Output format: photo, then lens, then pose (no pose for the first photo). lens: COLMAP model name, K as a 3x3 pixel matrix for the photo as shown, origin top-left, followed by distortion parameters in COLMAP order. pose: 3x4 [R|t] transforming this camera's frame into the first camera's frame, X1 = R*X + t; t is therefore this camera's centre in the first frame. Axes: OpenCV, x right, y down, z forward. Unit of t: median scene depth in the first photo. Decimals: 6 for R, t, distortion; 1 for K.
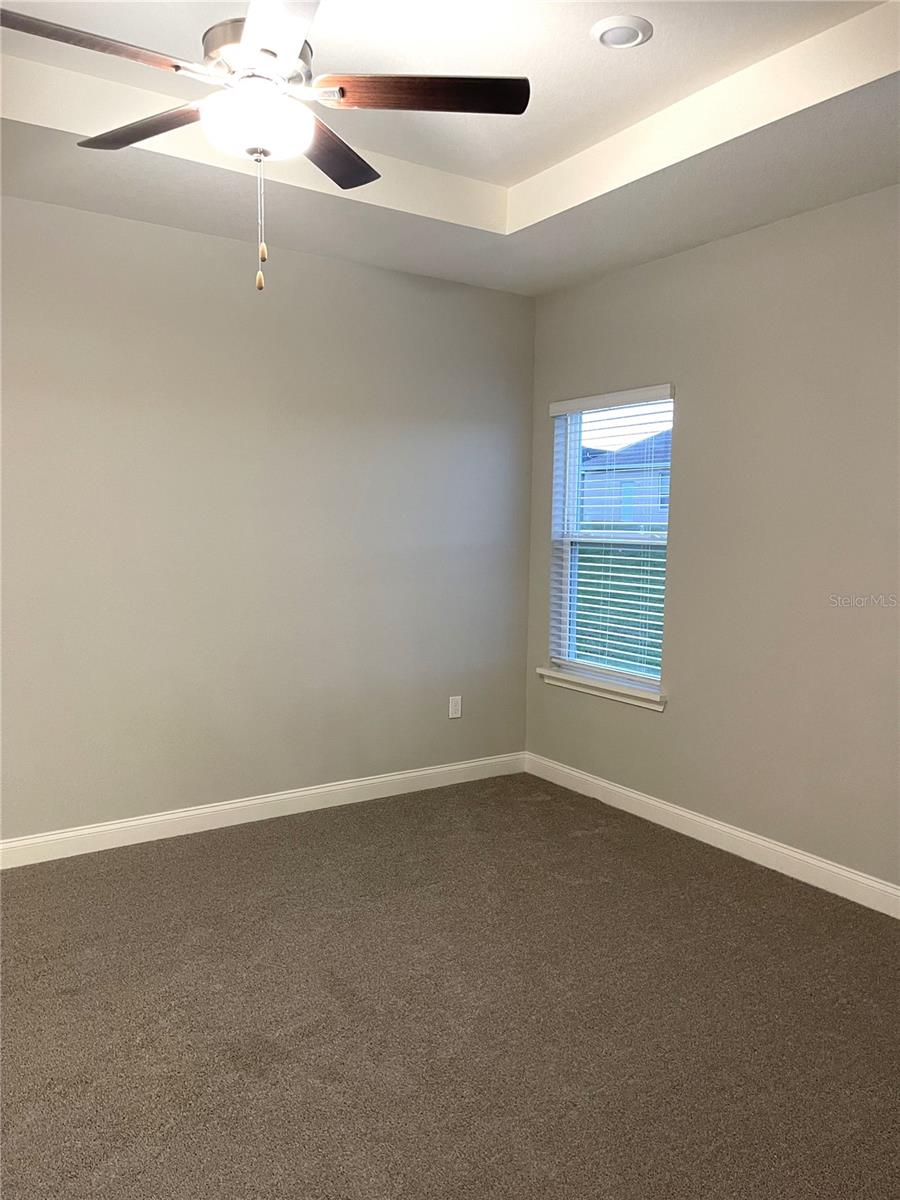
lens RADIAL K [[900.5, 0, 441.9], [0, 900.5, 600.8], [0, 0, 1]] dist [0.093903, -0.125366]
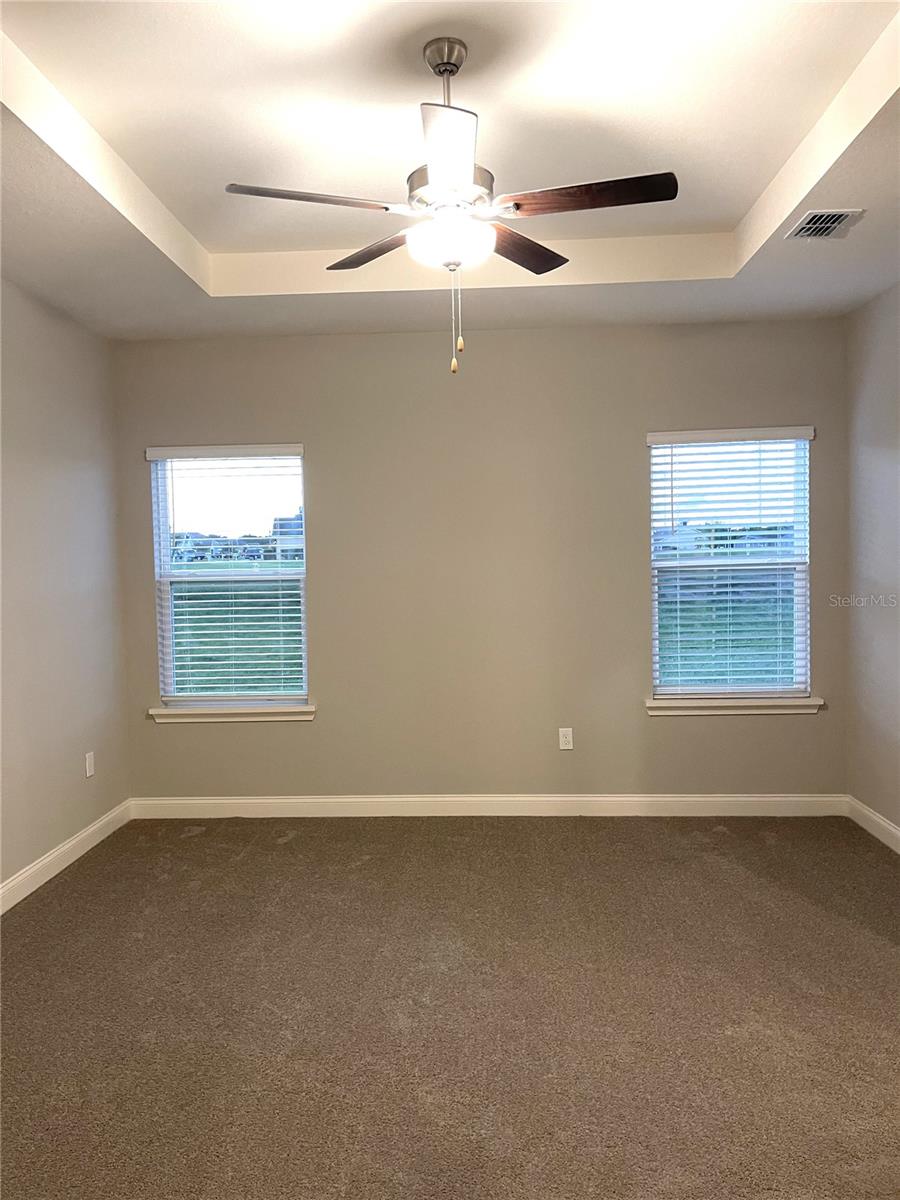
lens RADIAL K [[900.5, 0, 441.9], [0, 900.5, 600.8], [0, 0, 1]] dist [0.093903, -0.125366]
pose [[0.595788, -0.067692, 0.800284, -0.513303], [0.101093, 0.994837, 0.008887, -0.021748], [-0.796754, 0.075608, 0.599555, 0.131722]]
